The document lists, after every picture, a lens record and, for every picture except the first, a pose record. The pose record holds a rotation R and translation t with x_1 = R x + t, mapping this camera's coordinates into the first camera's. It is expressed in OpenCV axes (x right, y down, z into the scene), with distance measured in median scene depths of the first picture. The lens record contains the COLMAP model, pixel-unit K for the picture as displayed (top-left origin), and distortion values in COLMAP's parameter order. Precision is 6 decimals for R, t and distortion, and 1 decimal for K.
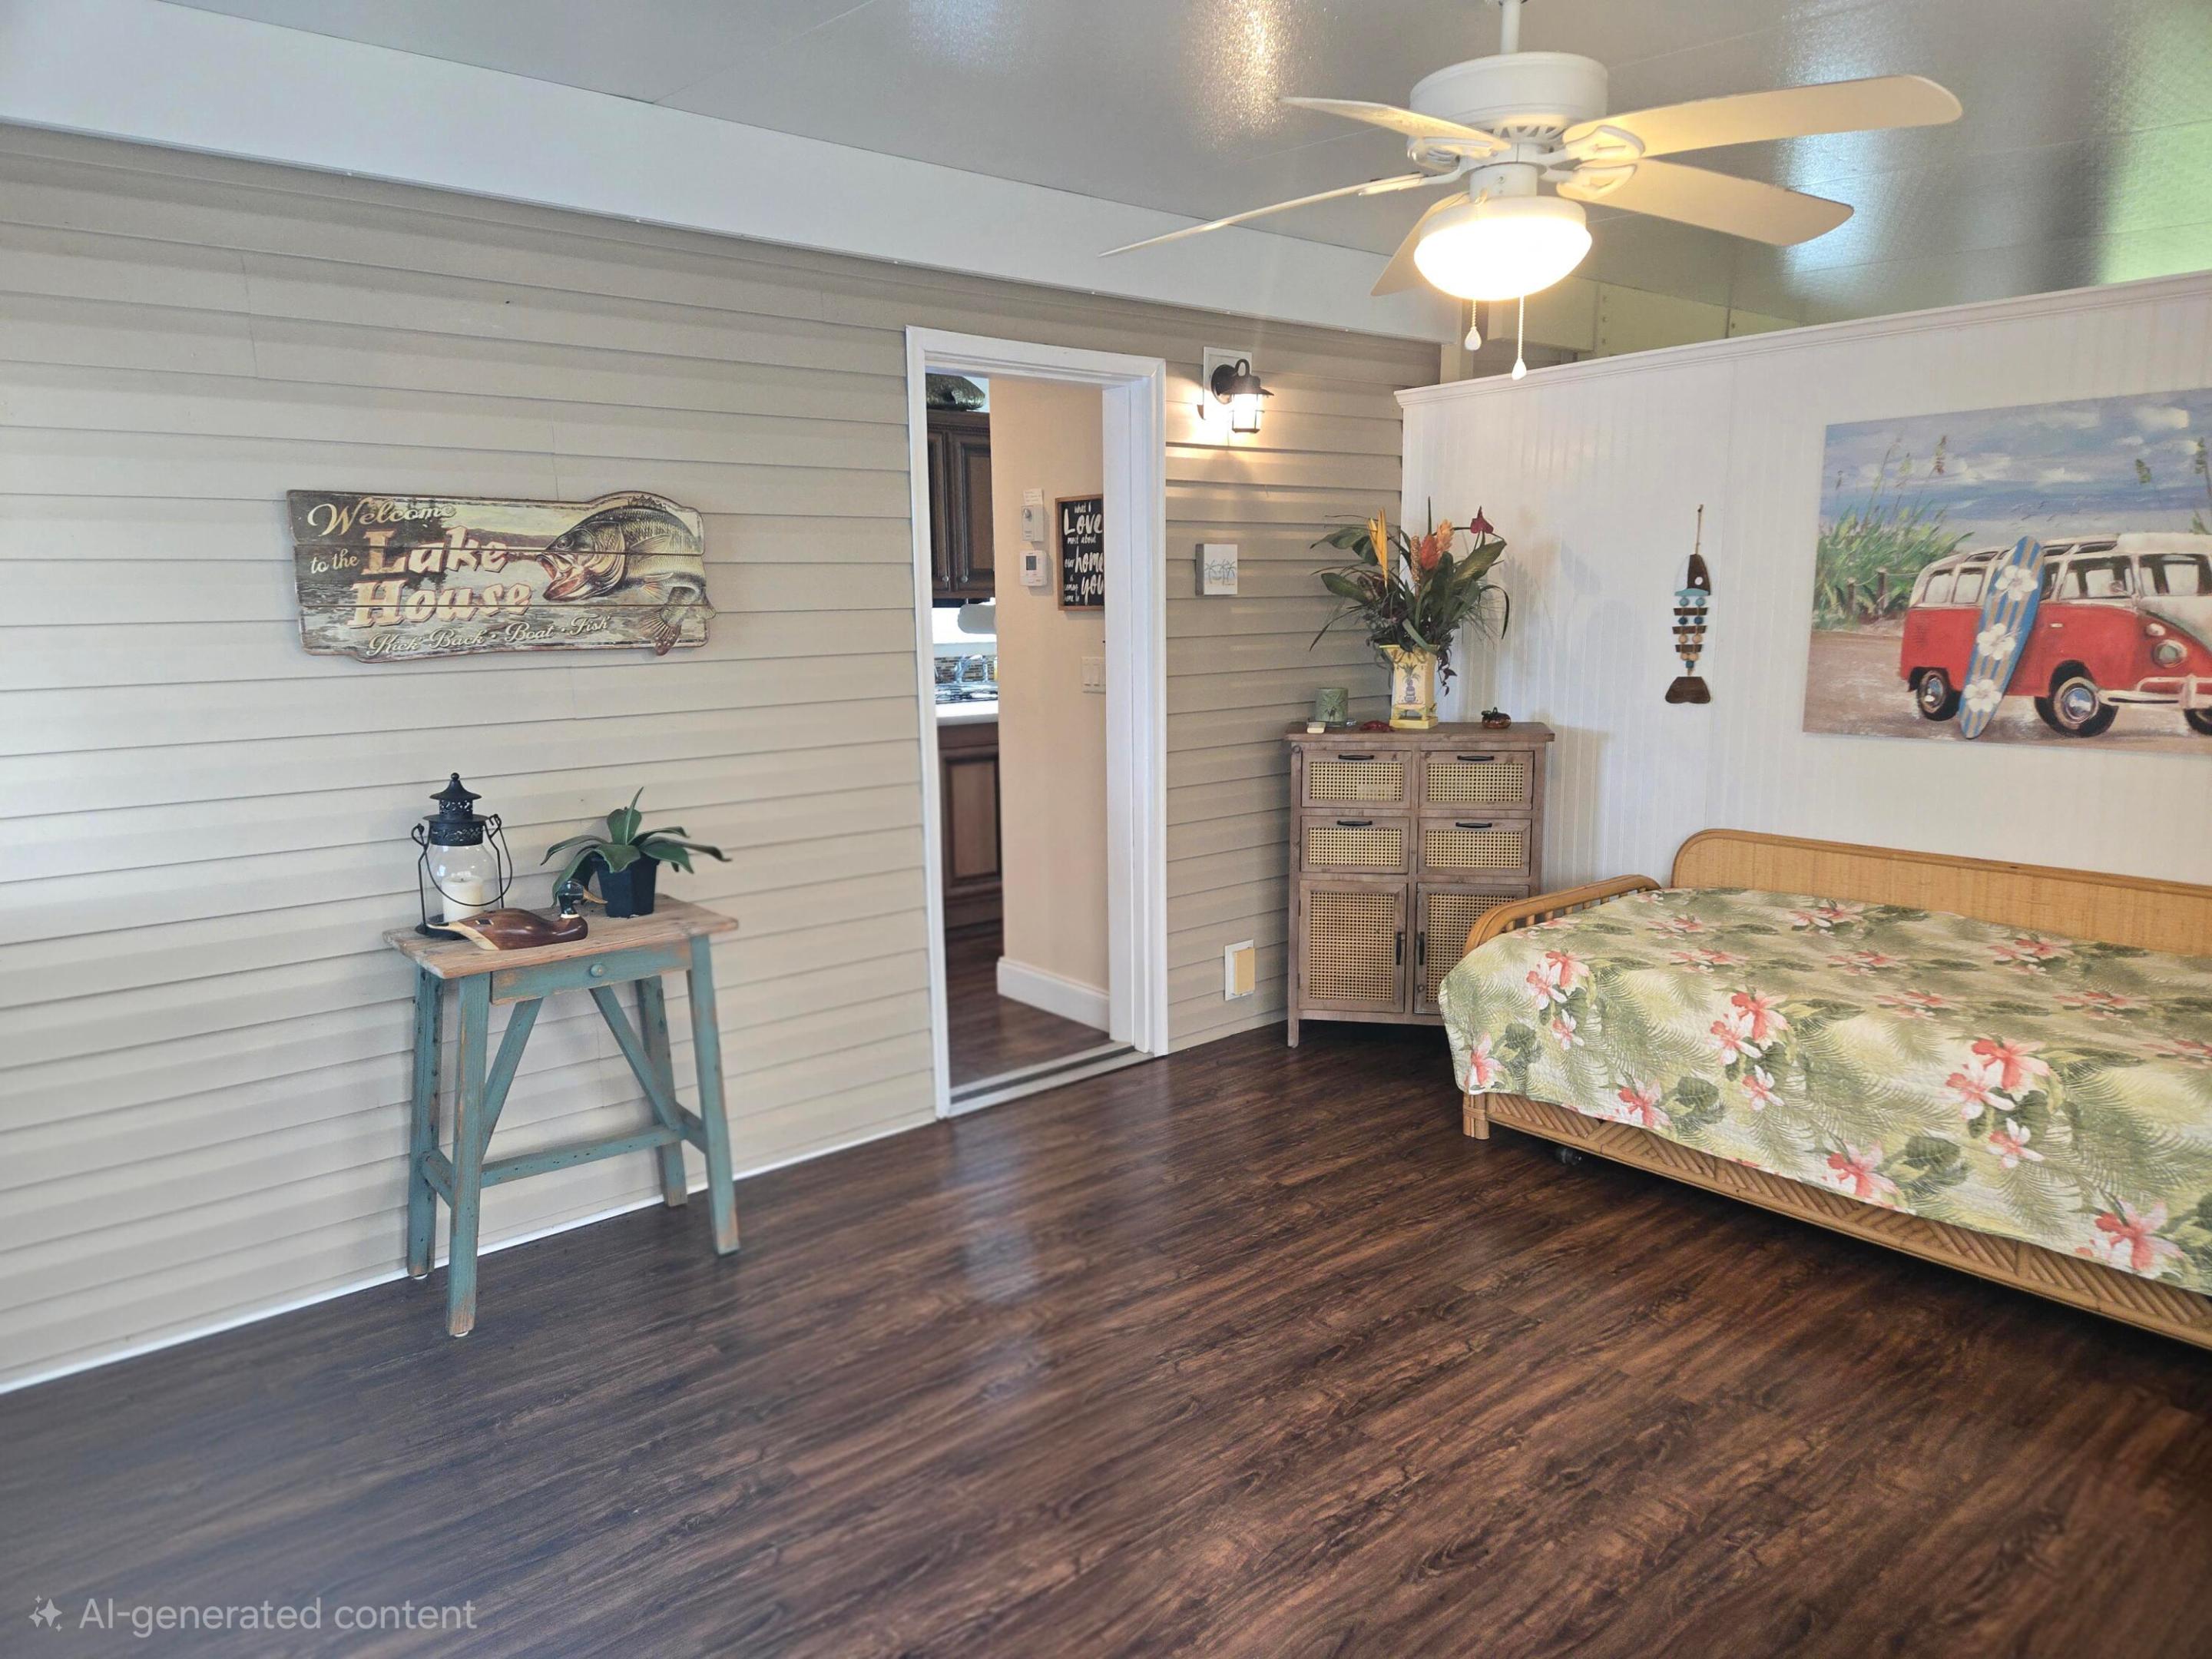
lens RADIAL K [[1466.3, 0, 1106.9], [0, 1466.3, 841.6], [0, 0, 1]] dist [0.071992, -0.057312]
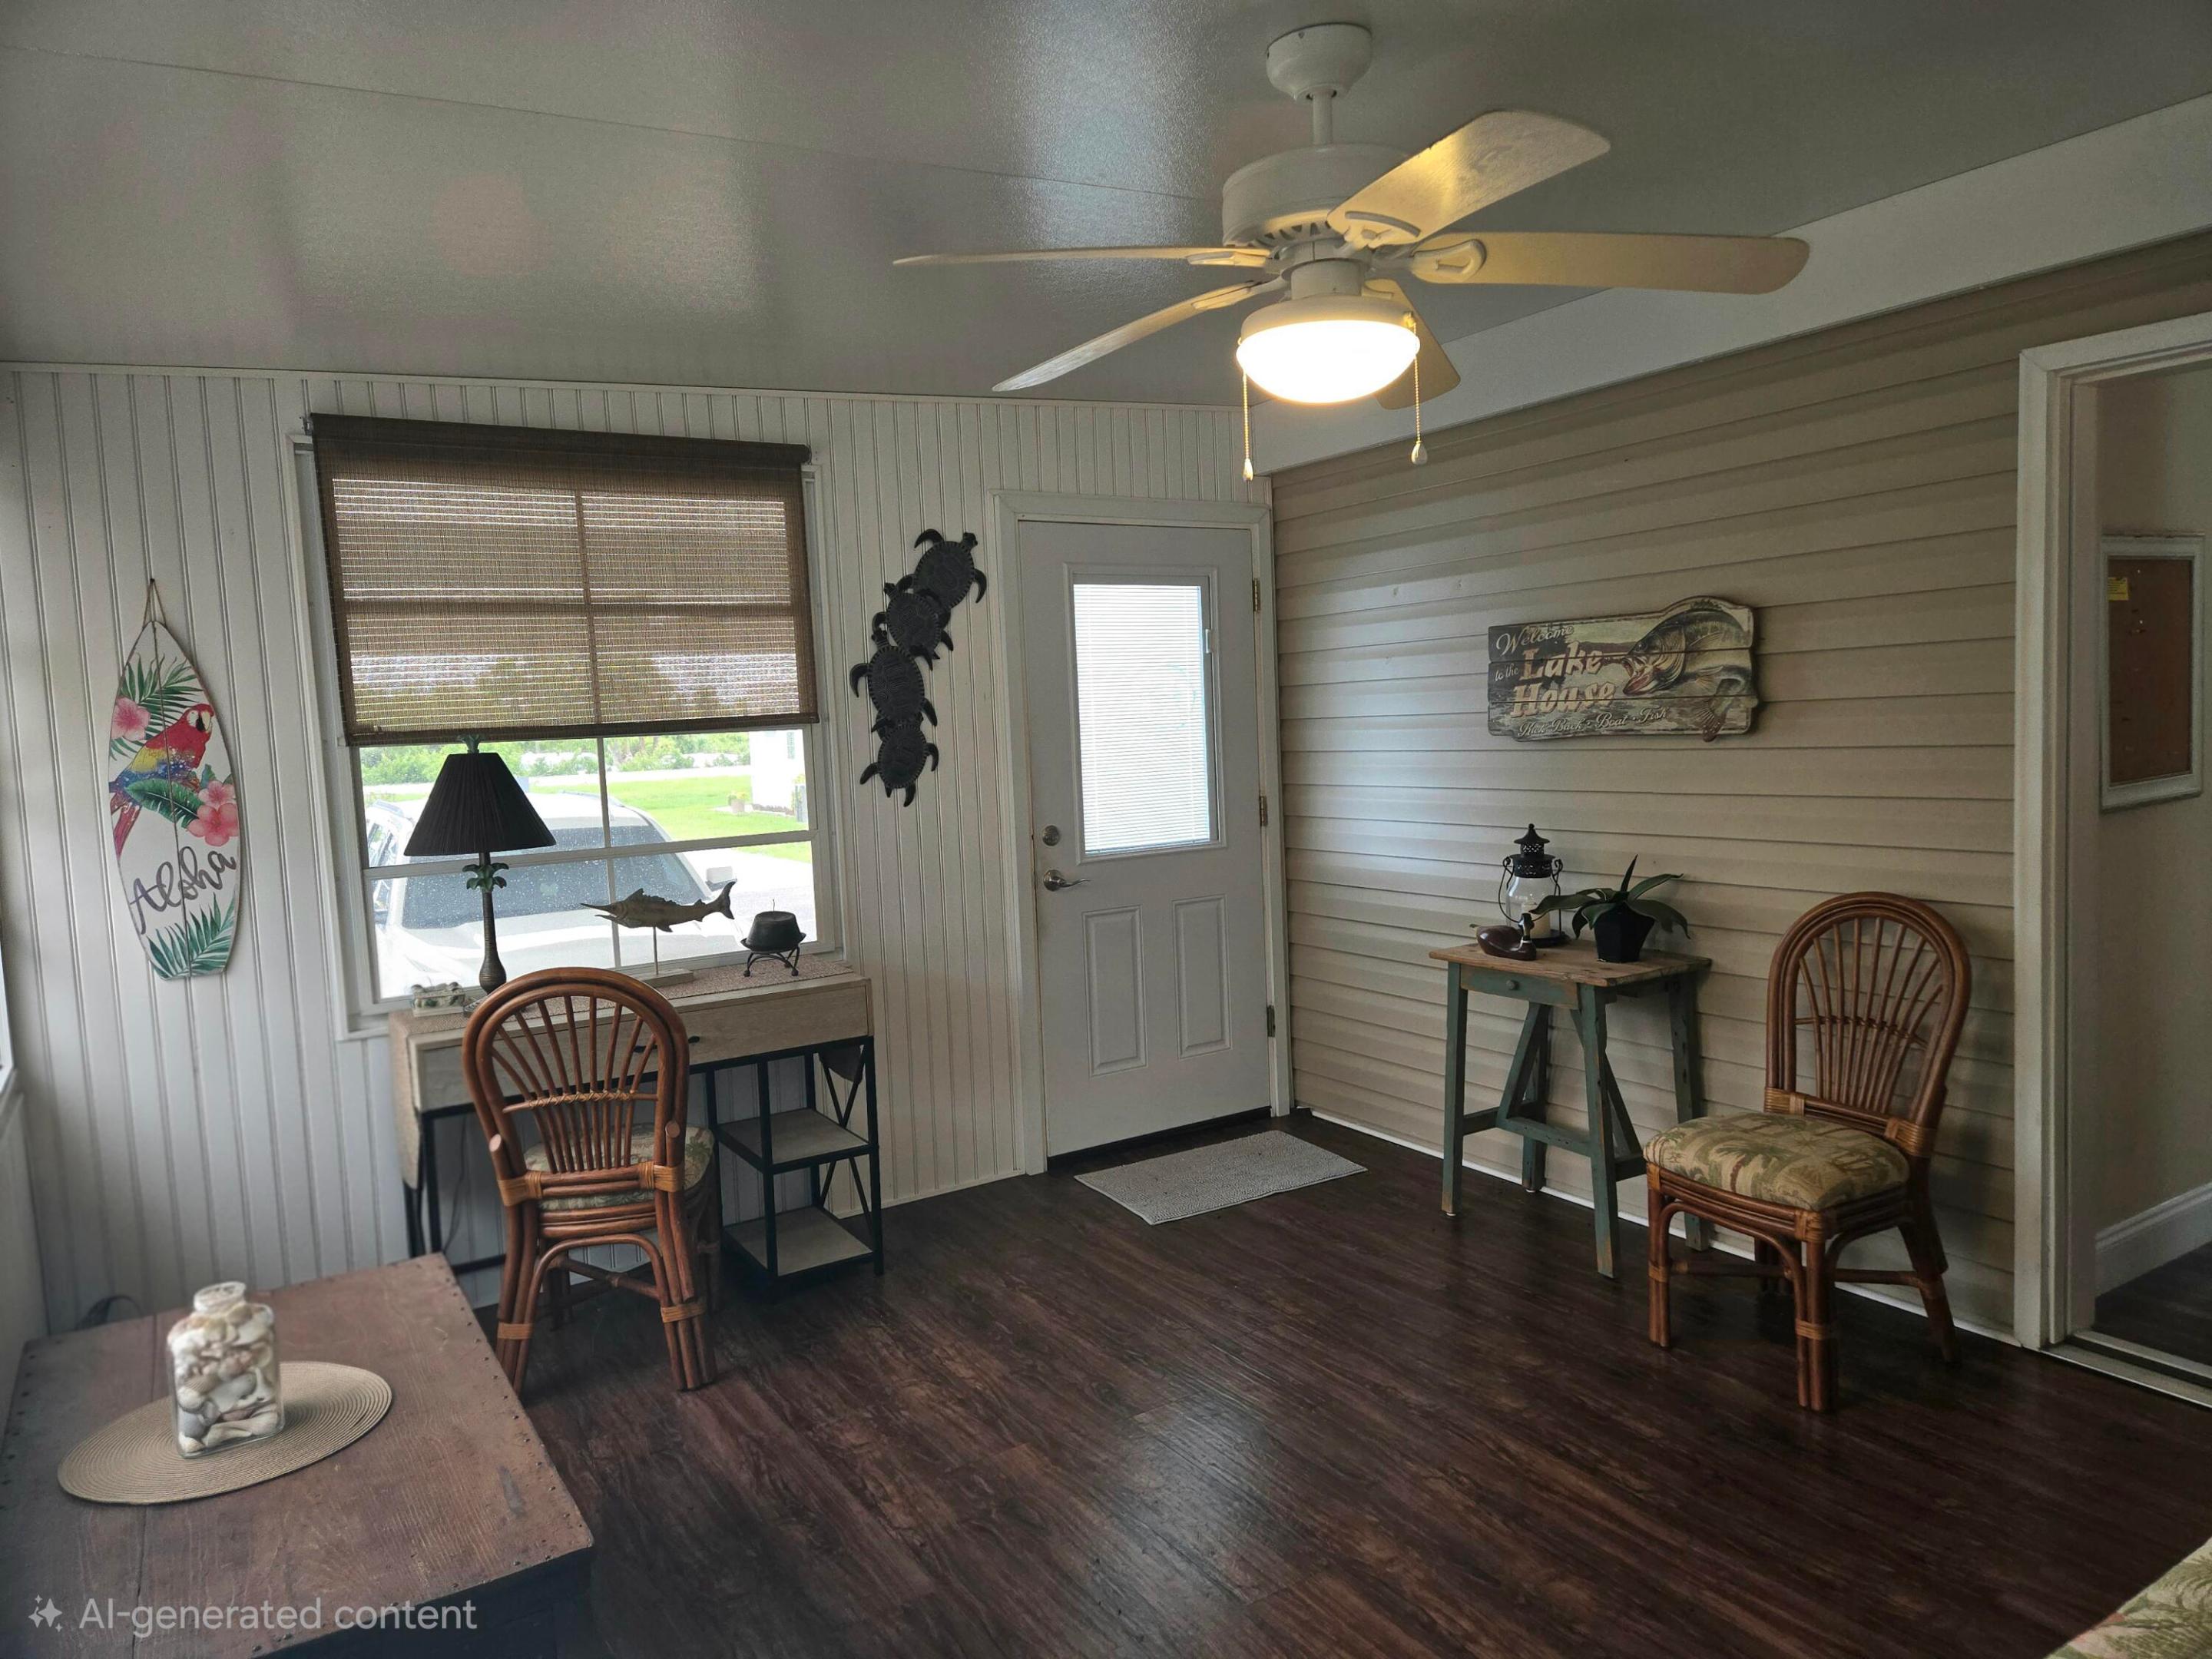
lens RADIAL K [[1466.3, 0, 1107.1], [0, 1466.3, 825.8], [0, 0, 1]] dist [0.071992, -0.057312]
pose [[-0.137227, 0.094717, -0.986001, 0.922388], [-0.122975, 0.986088, 0.111840, -0.144607], [0.982876, 0.136601, -0.123670, 0.769441]]
